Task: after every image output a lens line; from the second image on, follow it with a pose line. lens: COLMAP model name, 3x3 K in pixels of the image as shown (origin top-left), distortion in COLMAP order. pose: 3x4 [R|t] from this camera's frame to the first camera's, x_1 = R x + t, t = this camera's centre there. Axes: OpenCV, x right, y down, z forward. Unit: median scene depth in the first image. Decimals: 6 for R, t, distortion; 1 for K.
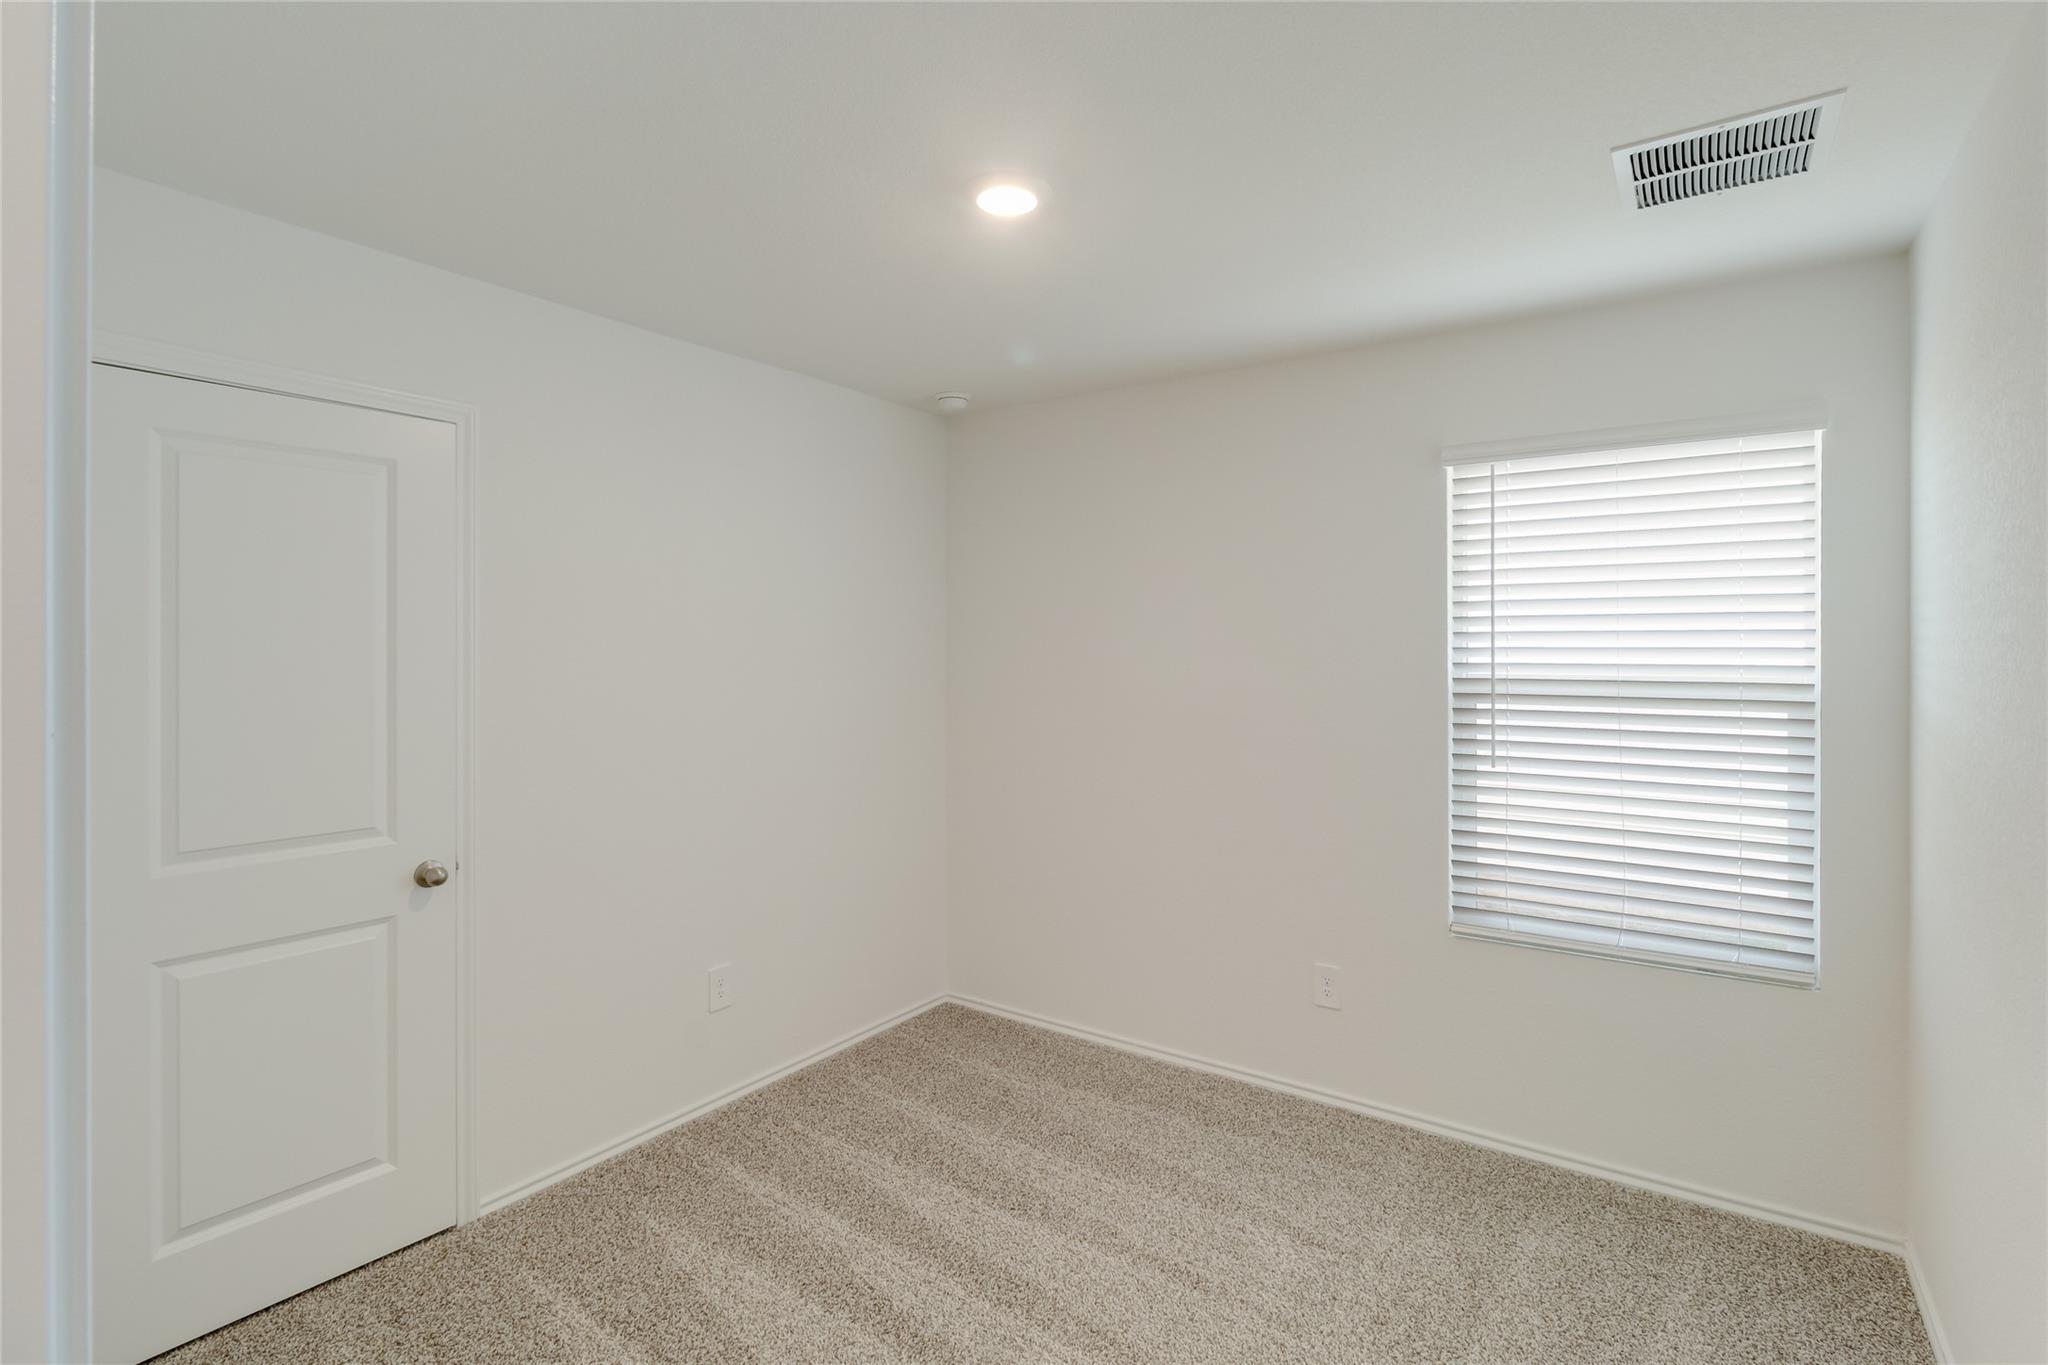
lens RADIAL K [[941.4, 0, 1063.8], [0, 941.4, 650.0], [0, 0, 1]] dist [-0.013770, 0.000185]
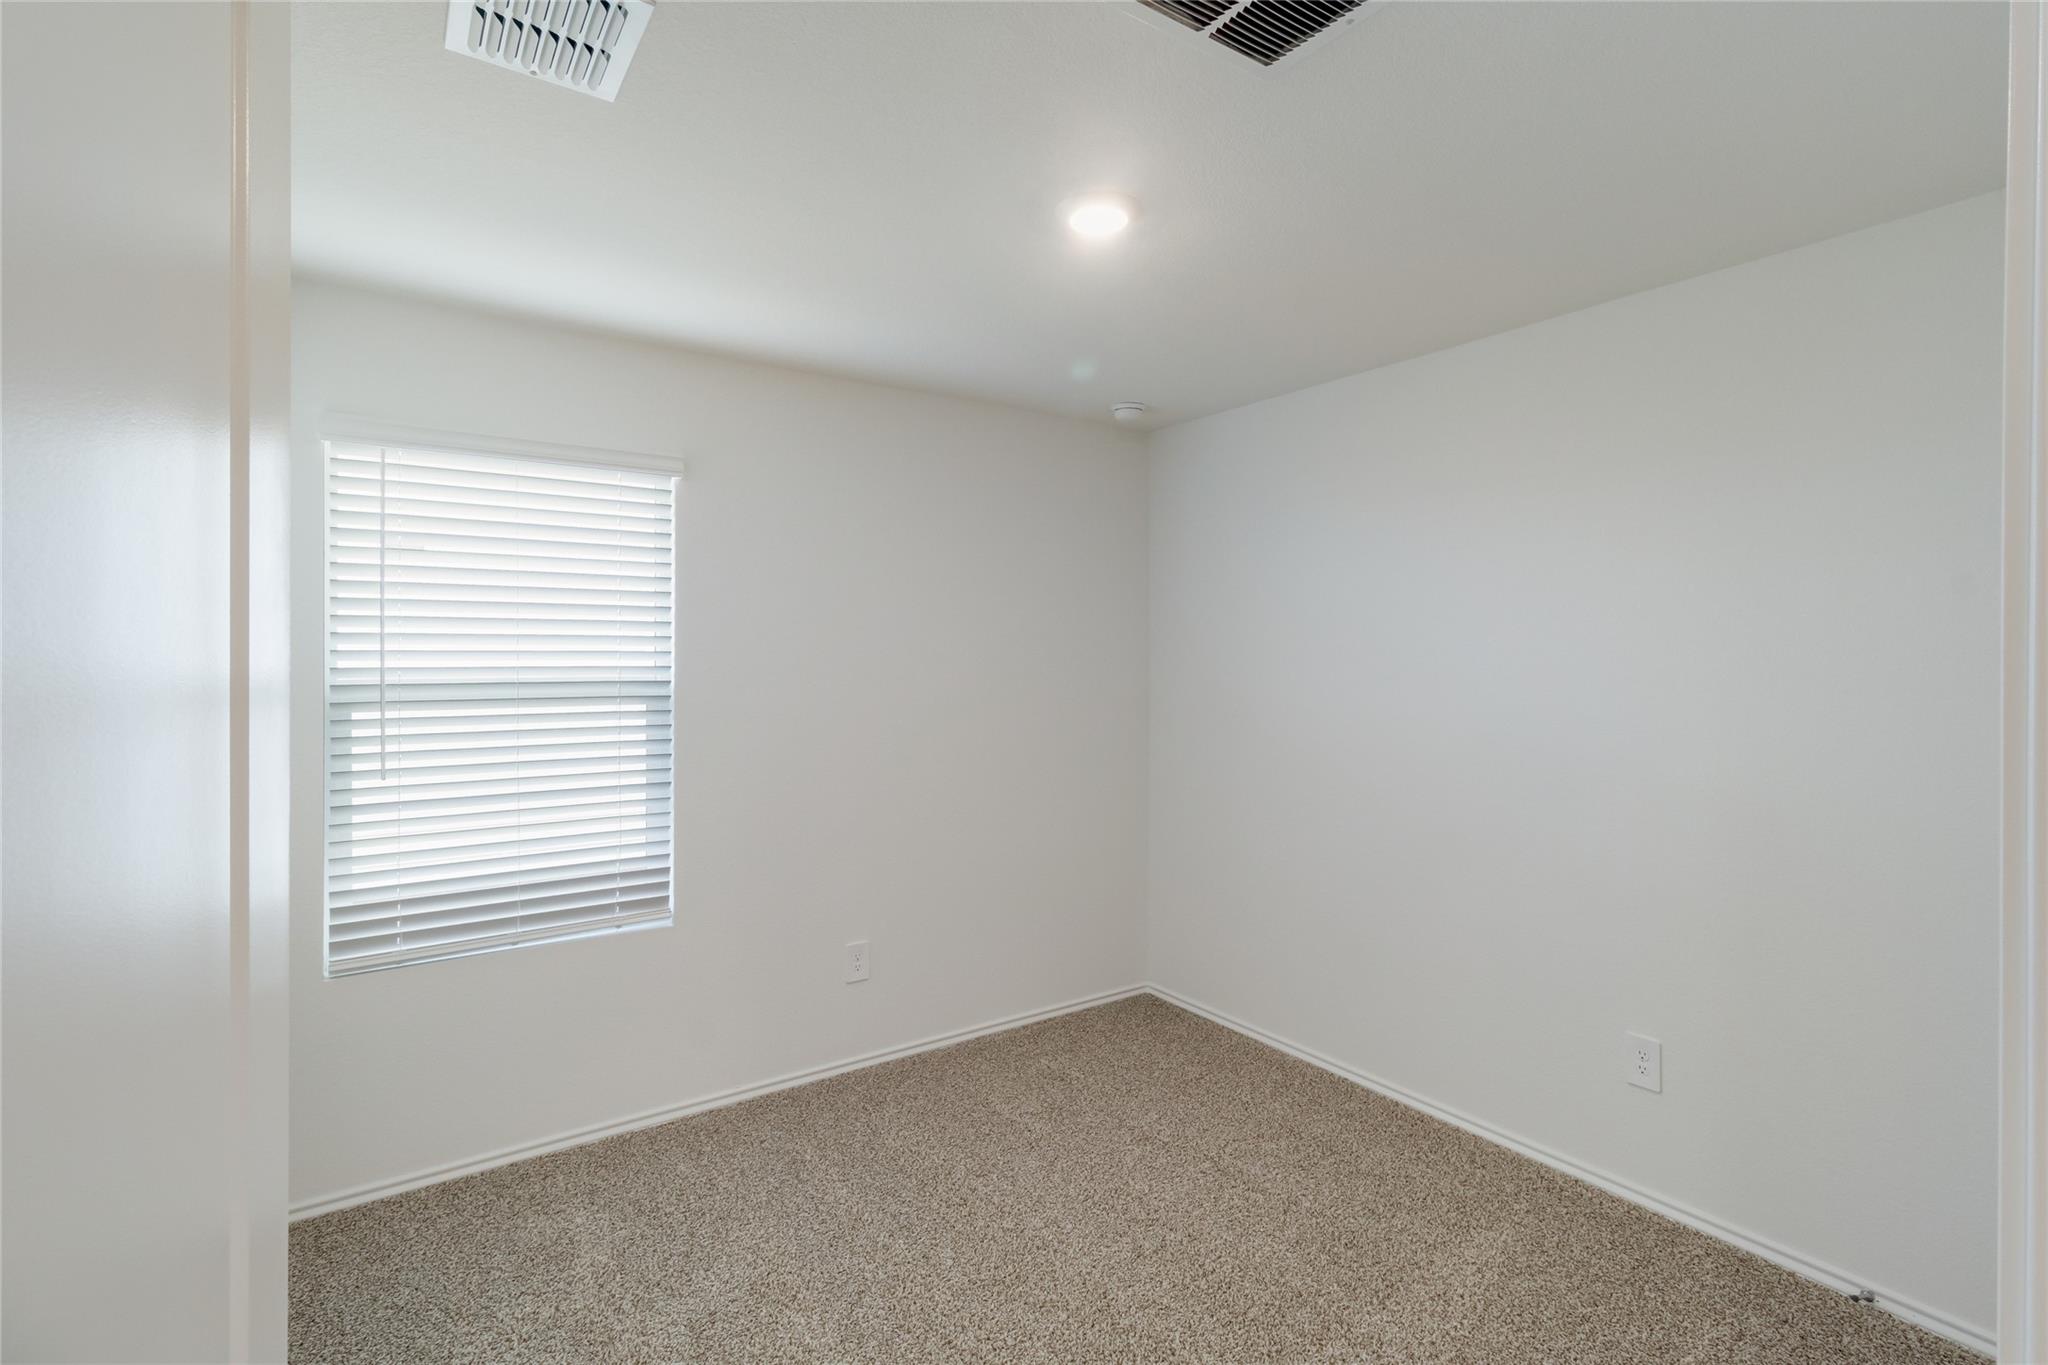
lens RADIAL K [[907.9, 0, 1033.4], [0, 907.9, 656.5], [0, 0, 1]] dist [-0.000895, 0.000461]
pose [[0.388065, -0.002545, 0.921628, -0.095837], [-0.000599, 0.999995, 0.003014, -0.000041], [-0.921632, -0.001721, 0.388062, 0.063074]]
